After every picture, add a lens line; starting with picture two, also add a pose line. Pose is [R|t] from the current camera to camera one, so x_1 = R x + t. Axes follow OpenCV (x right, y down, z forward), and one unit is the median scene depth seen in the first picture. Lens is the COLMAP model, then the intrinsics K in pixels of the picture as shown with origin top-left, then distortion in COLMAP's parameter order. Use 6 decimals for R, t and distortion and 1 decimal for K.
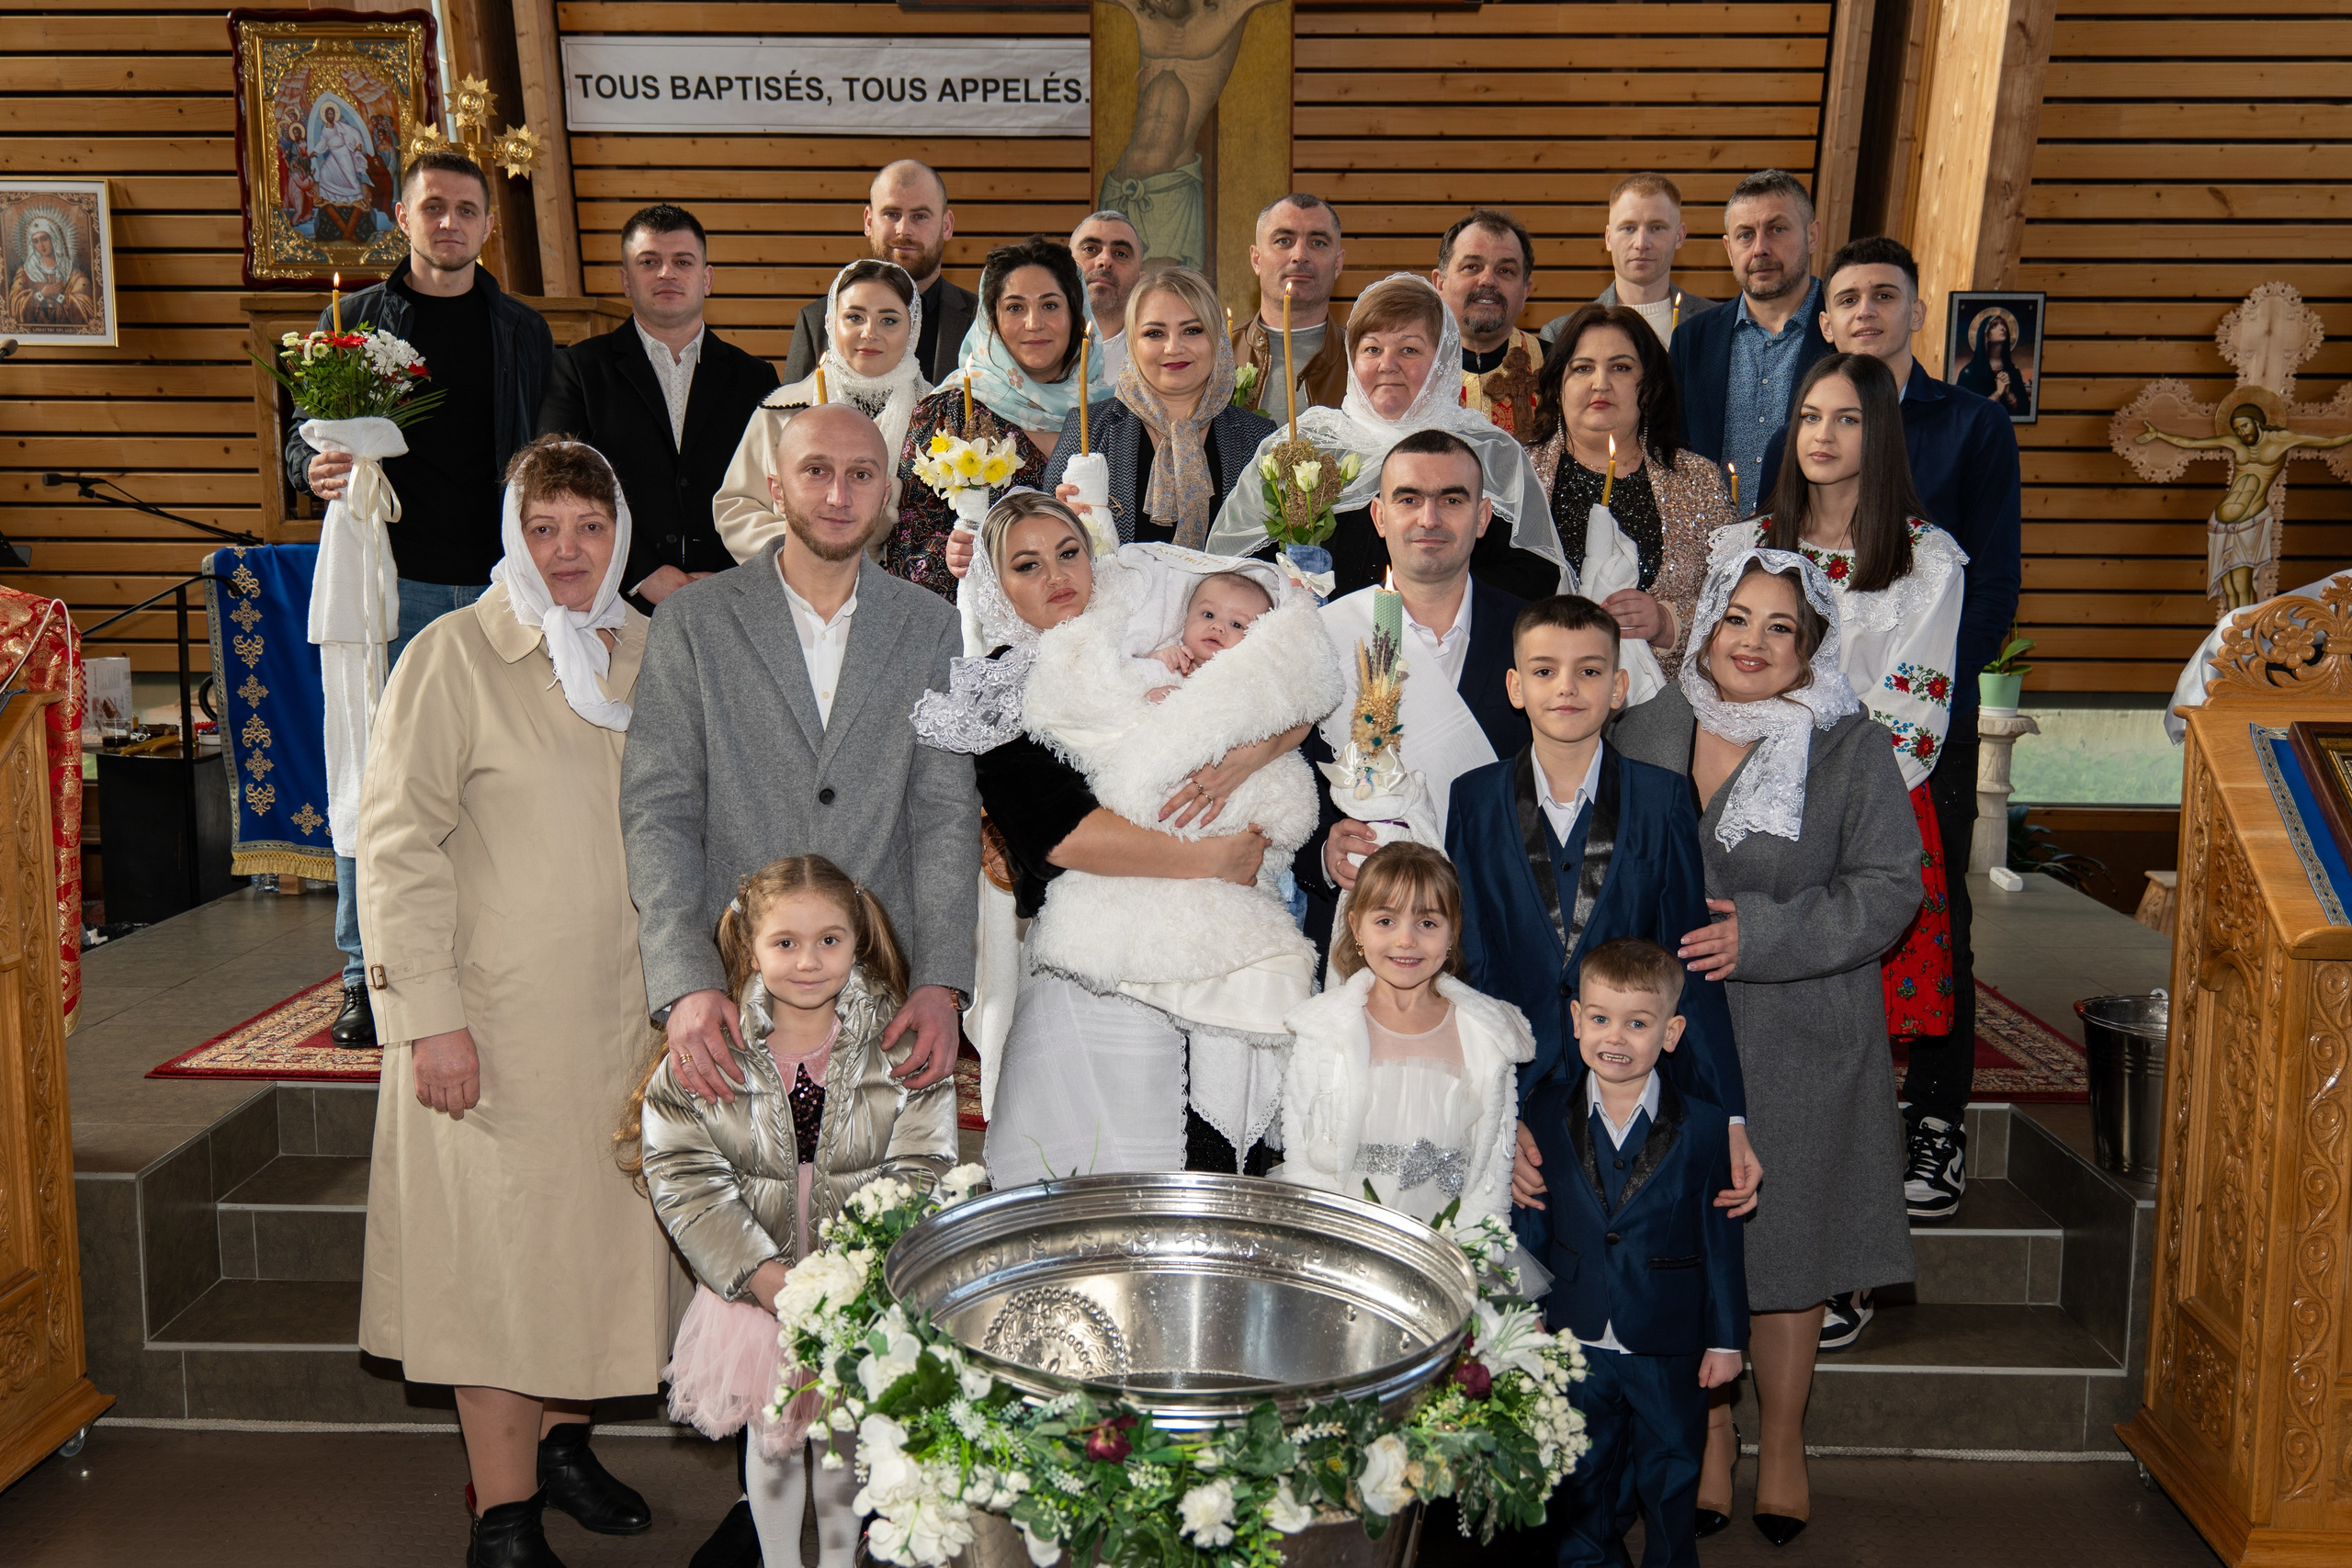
lens RADIAL K [[2222.6, 0, 1169.6], [0, 2222.6, 781.1], [0, 0, 1]] dist [-0.005117, 0.000000]
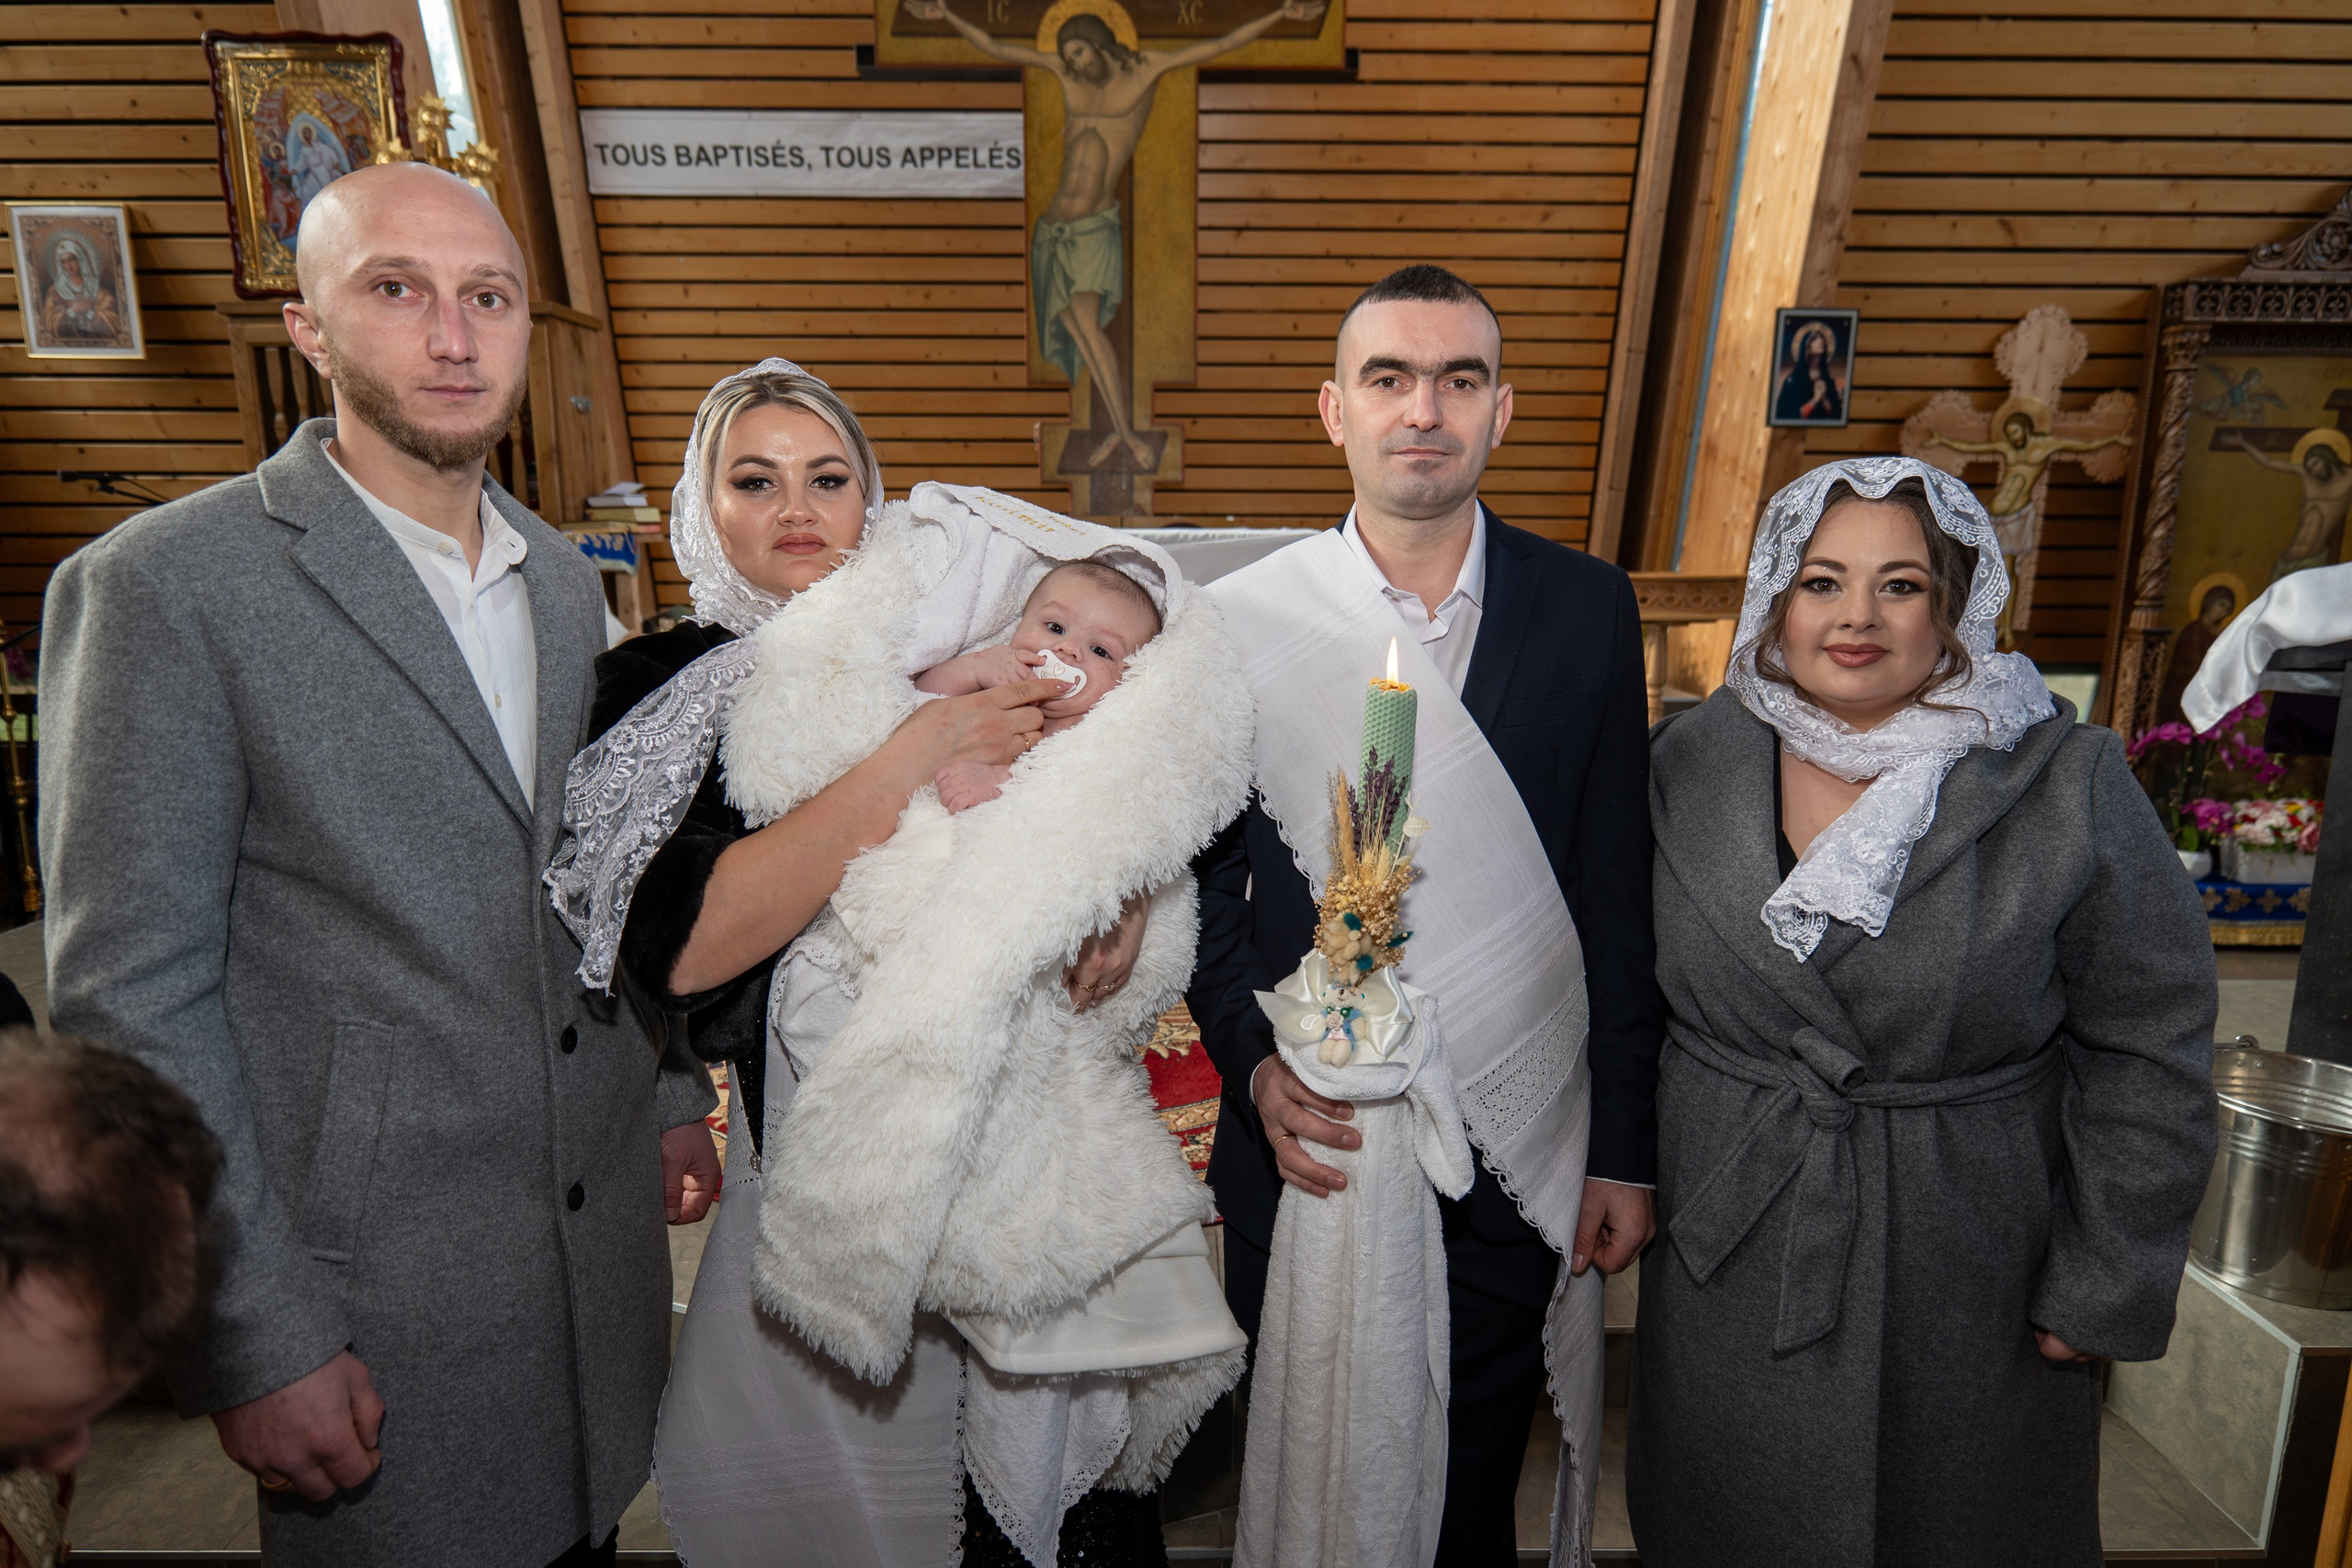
lens RADIAL K [[1455.4, 0, 1175.2], [0, 1455.4, 801.4], [0, 0, 1]] dist [-0.007961, 0.011063]
pose [[0.999272, -0.008620, 0.037175, 0.013743], [0.006394, 0.998201, 0.059607, -0.014731], [-0.037622, -0.059326, 0.997529, 0.243574]]
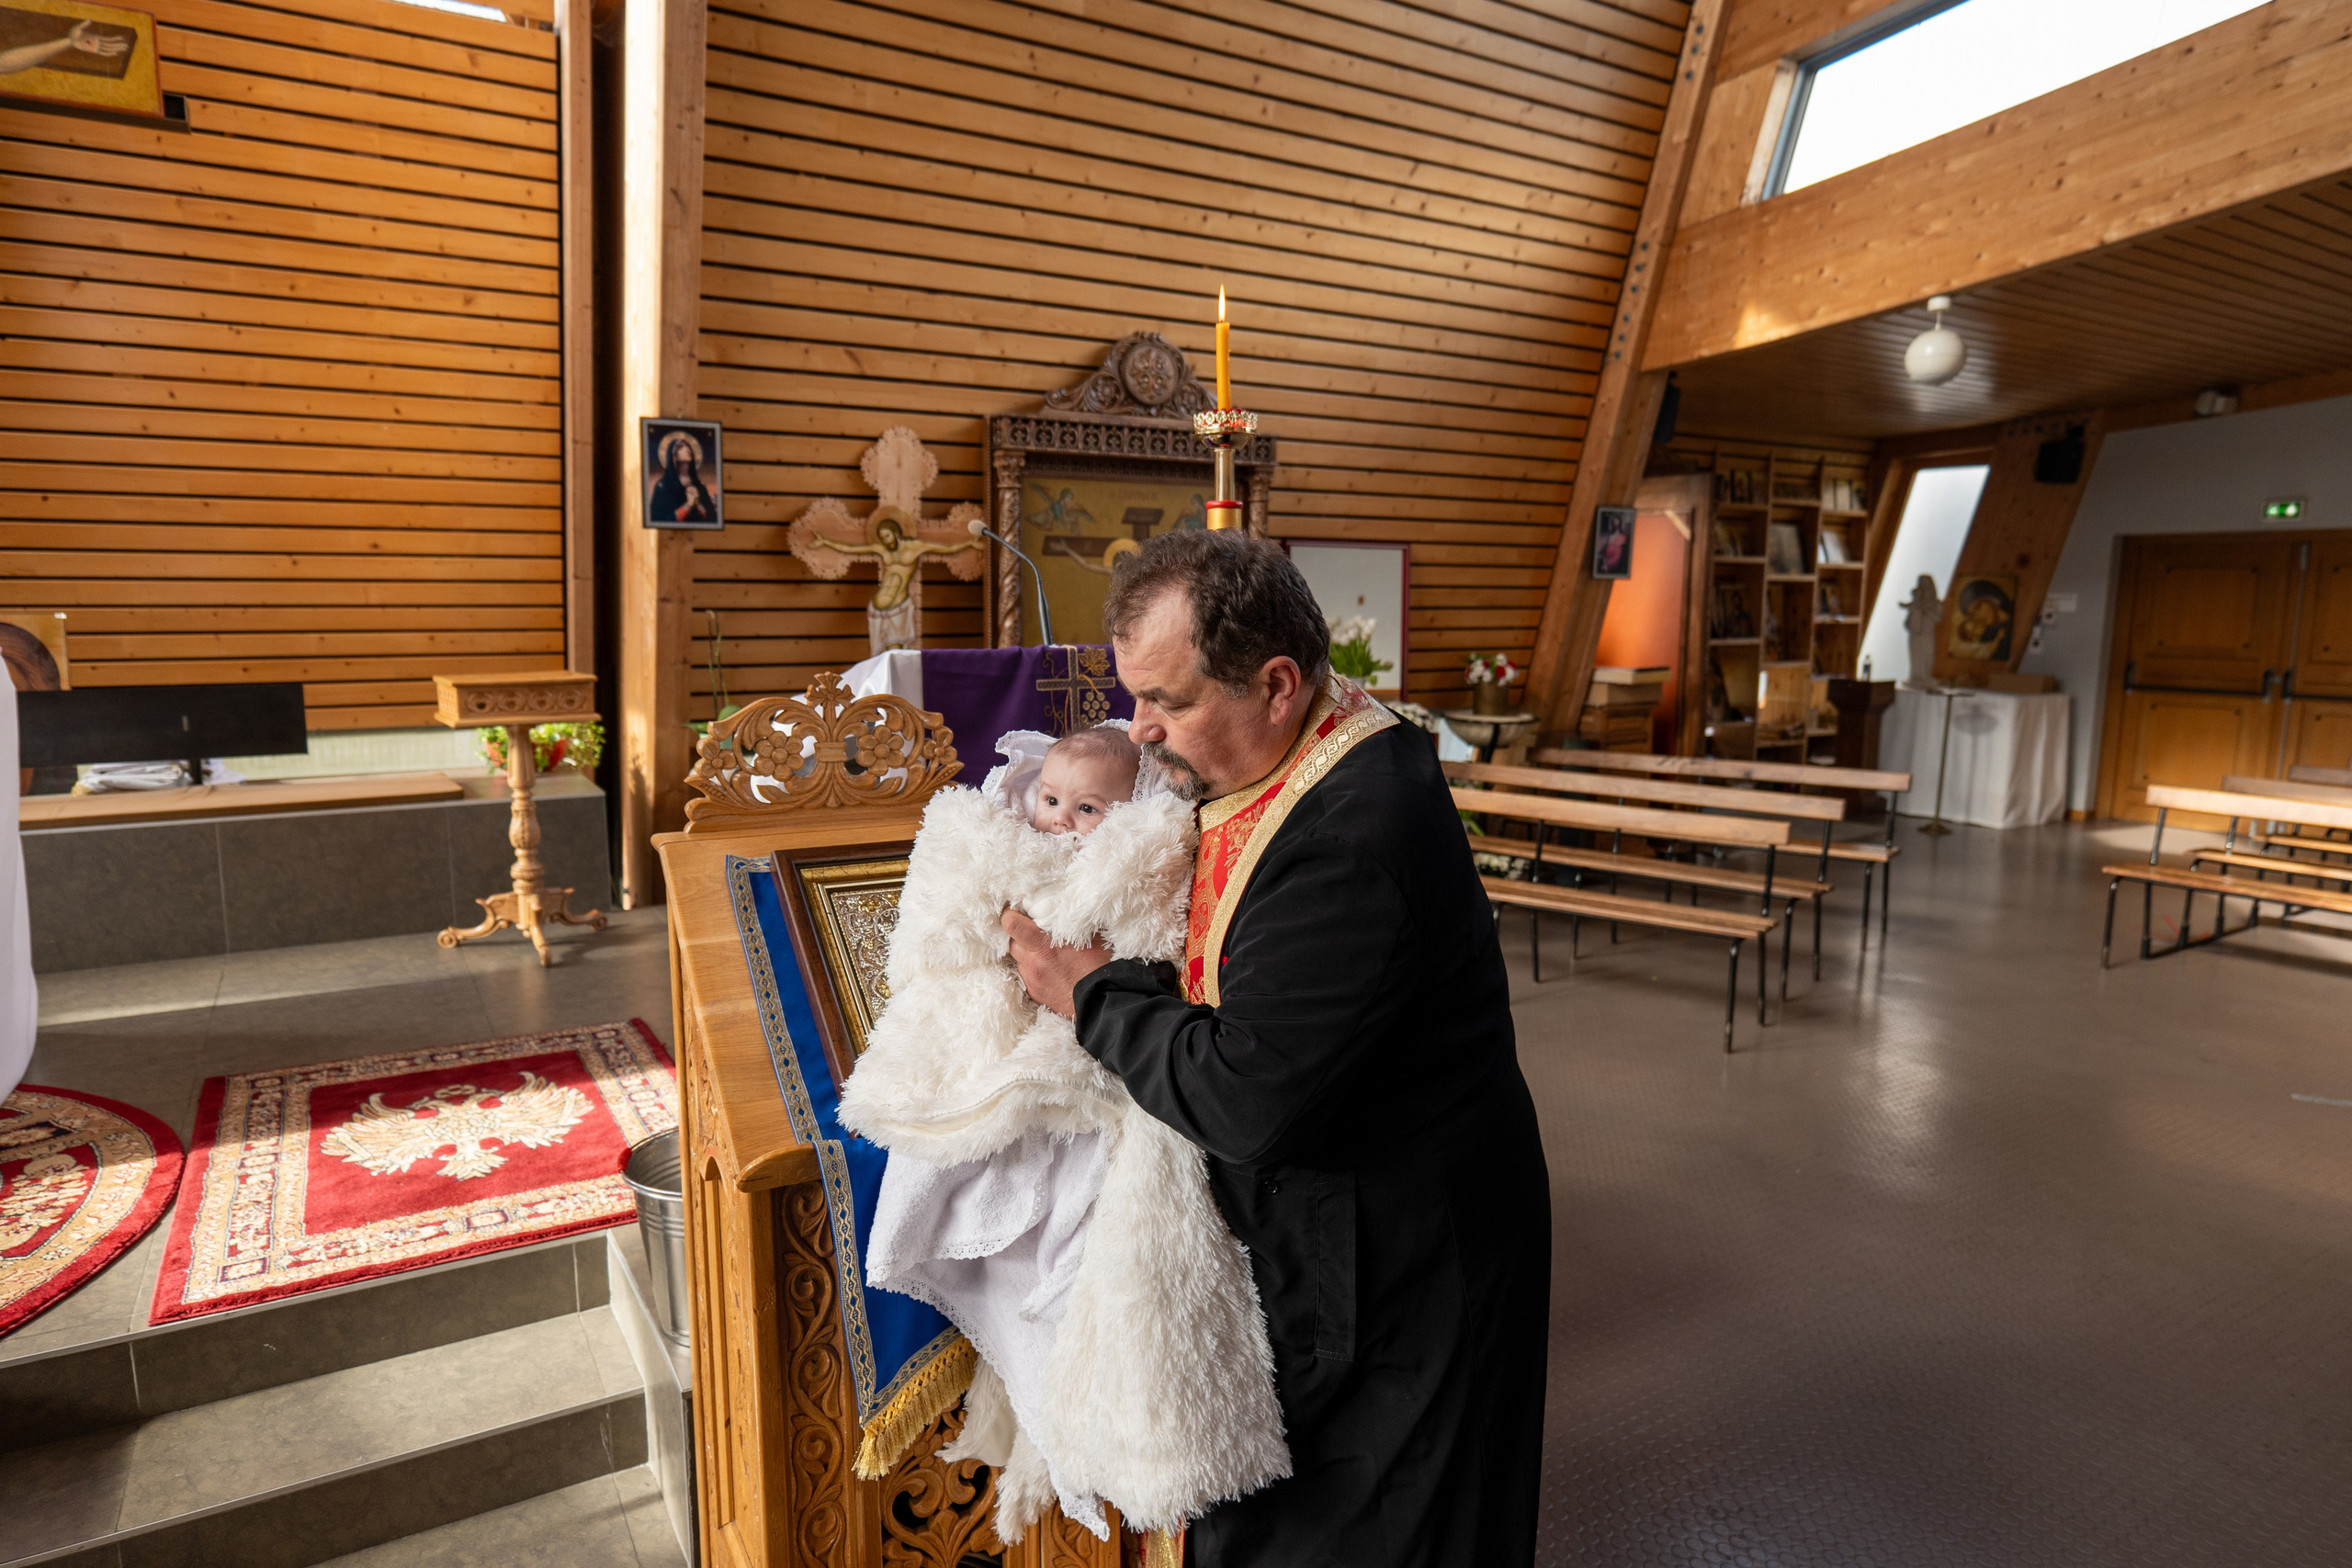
lens RADIAL K [[1455.4, 0, 1172.7], [0, 1455.4, 786.3], [0, 0, 1]] dist [-0.007961, 0.011063]
pose [[0.831192, -0.075878, 0.550784, 0.139245], [0.073338, 0.996951, 0.026669, -0.023155], [-0.551128, 0.018227, 0.834222, 0.192619]]
